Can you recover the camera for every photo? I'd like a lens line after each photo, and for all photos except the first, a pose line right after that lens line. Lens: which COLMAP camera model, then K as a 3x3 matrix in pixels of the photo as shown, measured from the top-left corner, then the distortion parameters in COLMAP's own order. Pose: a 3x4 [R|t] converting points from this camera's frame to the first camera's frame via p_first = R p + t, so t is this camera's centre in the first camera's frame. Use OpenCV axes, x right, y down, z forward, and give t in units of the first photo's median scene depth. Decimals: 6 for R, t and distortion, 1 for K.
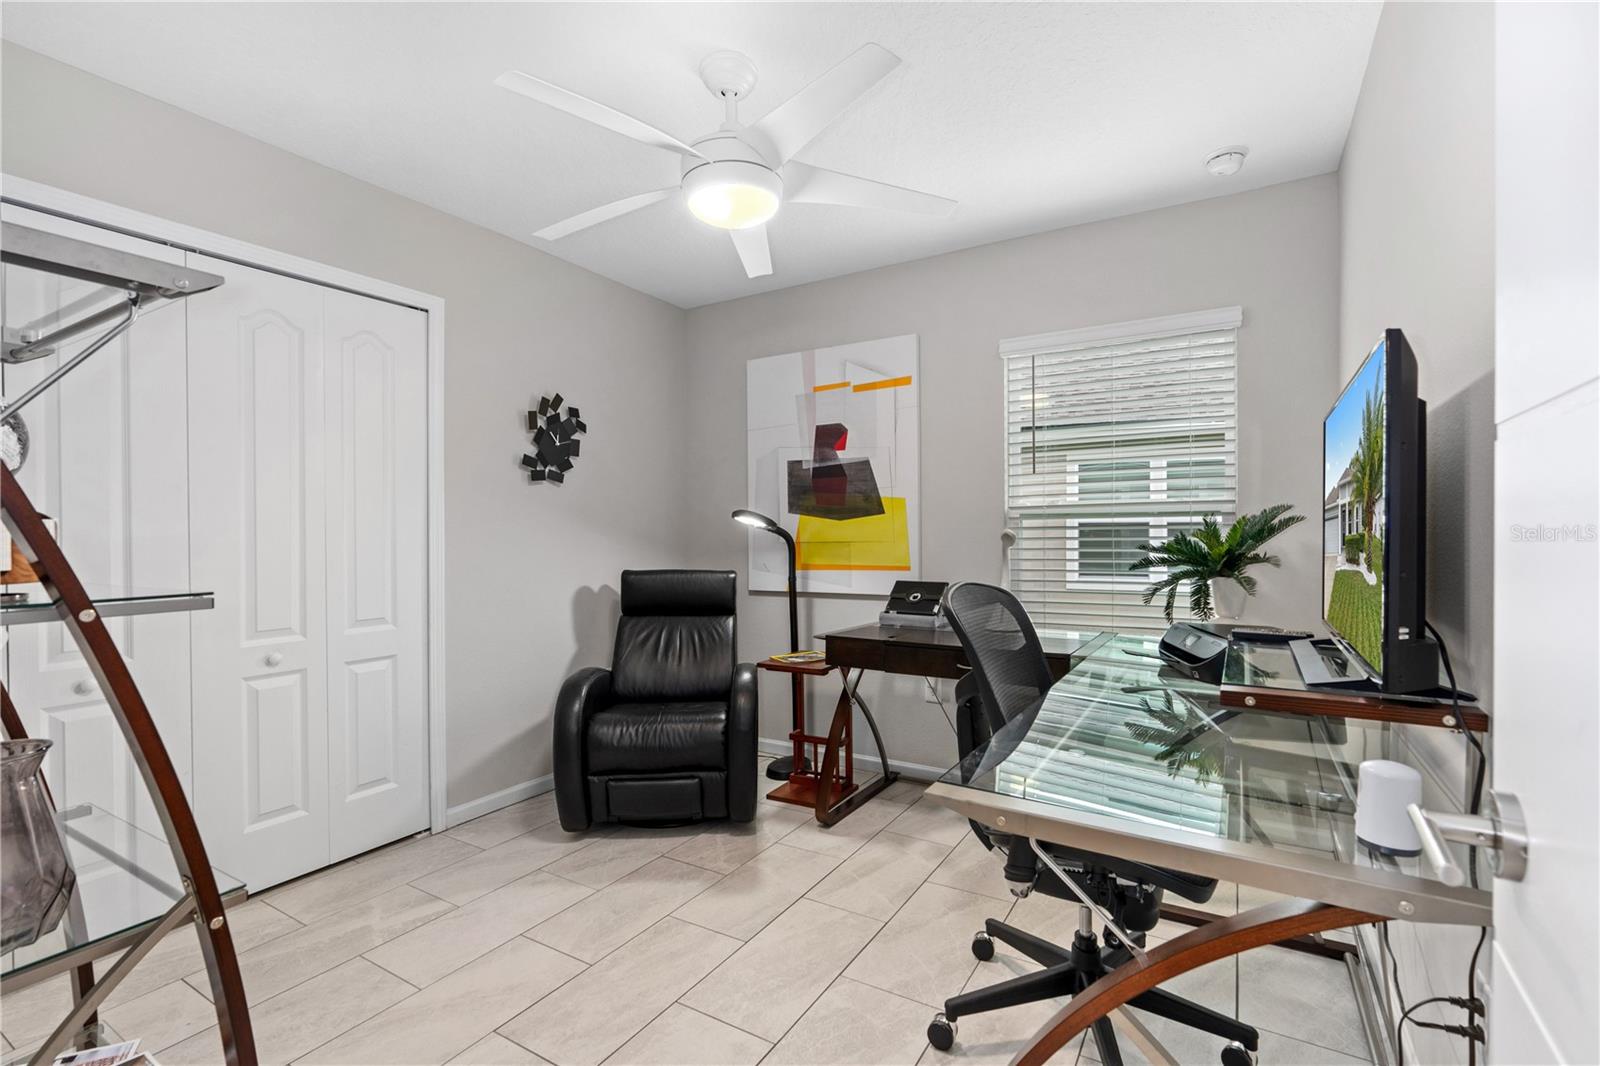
lens RADIAL K [[723.9, 0, 804.3], [0, 723.9, 535.1], [0, 0, 1]] dist [-0.005453, 0.000307]
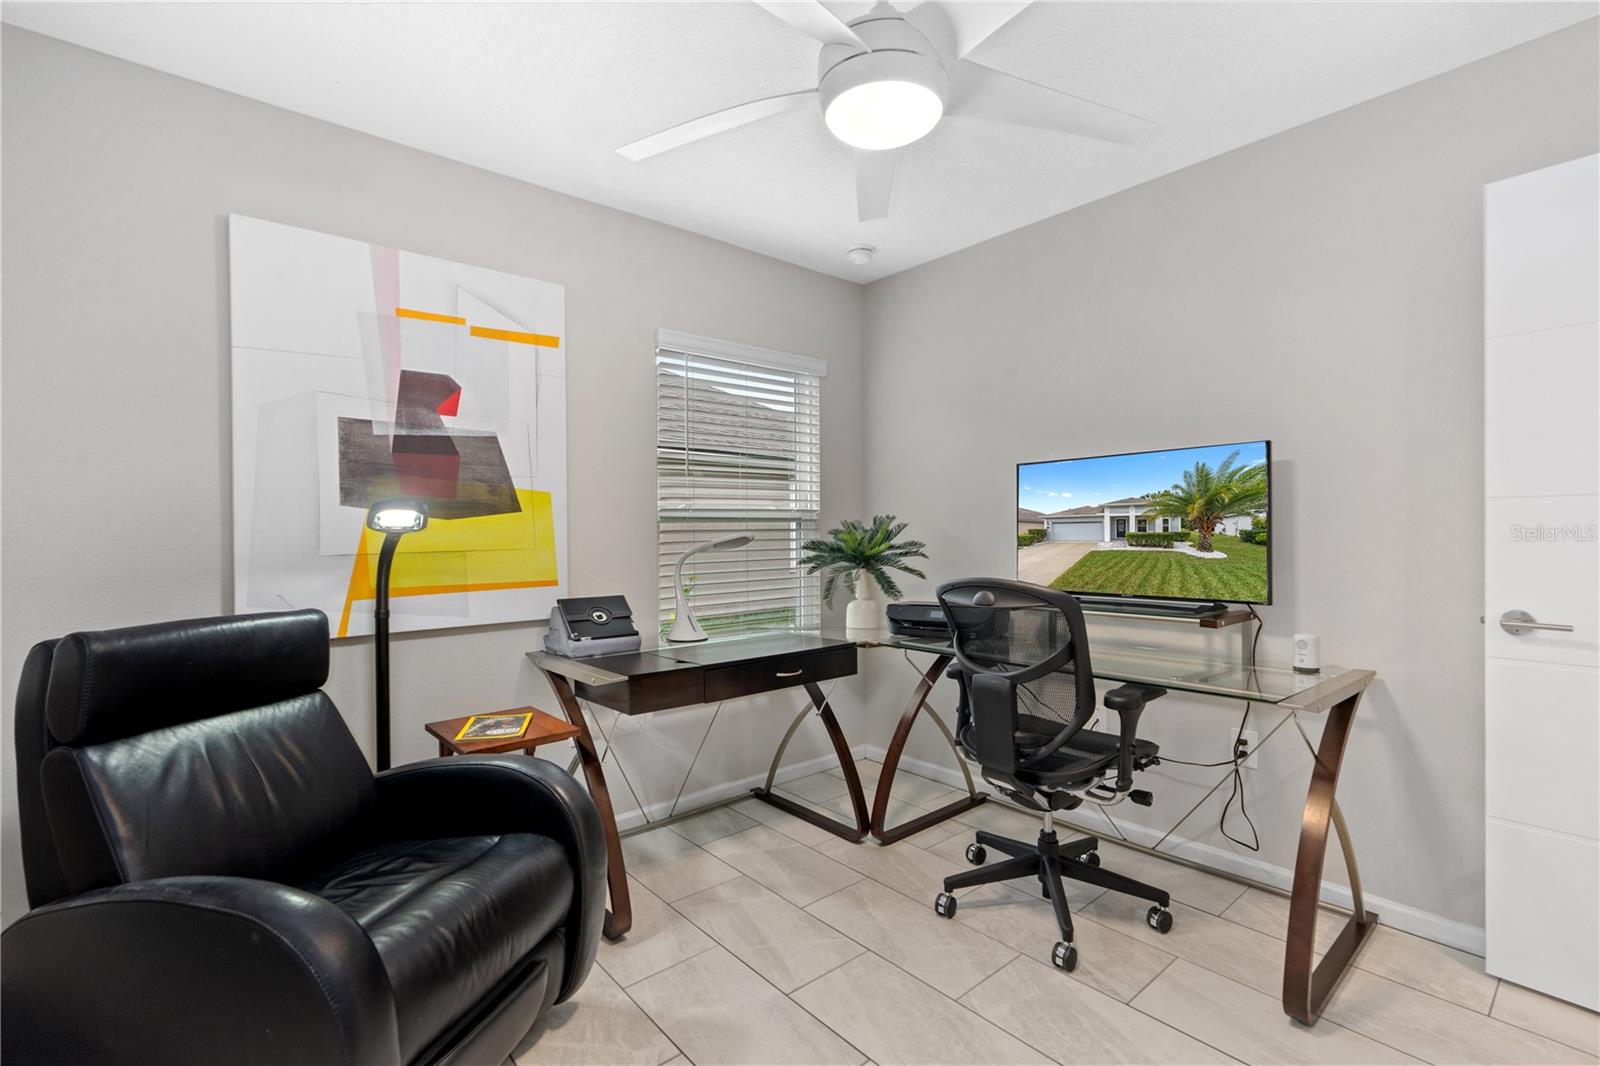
lens RADIAL K [[723.9, 0, 794.3], [0, 723.9, 539.4], [0, 0, 1]] dist [-0.005453, 0.000307]
pose [[0.317458, -0.003271, 0.948267, -0.489265], [0.010008, 0.999950, 0.000099, 0.001660], [-0.948220, 0.009459, 0.317474, 0.482329]]
